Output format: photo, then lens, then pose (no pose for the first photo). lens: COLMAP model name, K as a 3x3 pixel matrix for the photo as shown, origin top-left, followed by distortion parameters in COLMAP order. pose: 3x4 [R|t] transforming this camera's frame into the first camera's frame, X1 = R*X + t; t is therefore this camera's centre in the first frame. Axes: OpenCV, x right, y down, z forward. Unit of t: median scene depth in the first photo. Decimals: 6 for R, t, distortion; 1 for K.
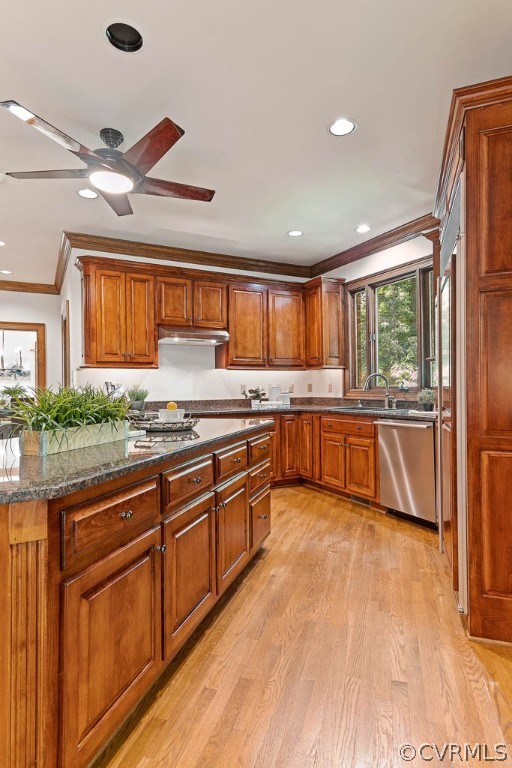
lens RADIAL K [[426.9, 0, 255.9], [0, 426.9, 384.5], [0, 0, 1]] dist [-0.006554, -0.000188]
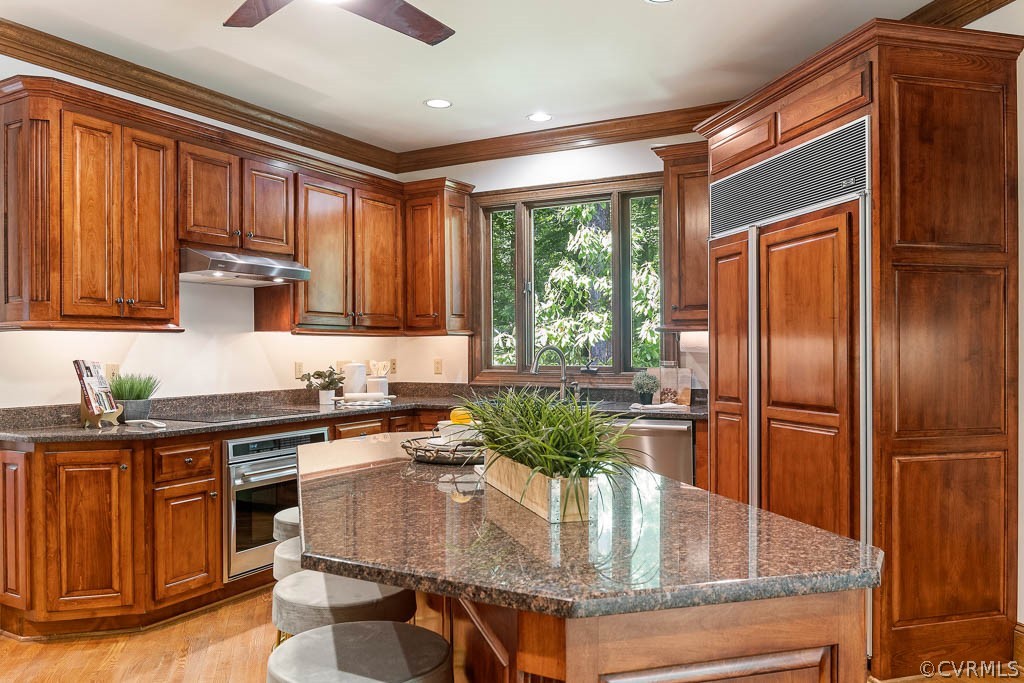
lens RADIAL K [[772.5, 0, 511.9], [0, 772.5, 344.5], [0, 0, 1]] dist [-0.046963, -0.001411]
pose [[0.836833, 0.009936, 0.547368, -0.384946], [-0.007798, 0.999950, -0.006231, -0.020095], [-0.547402, 0.000946, 0.836869, 0.068907]]
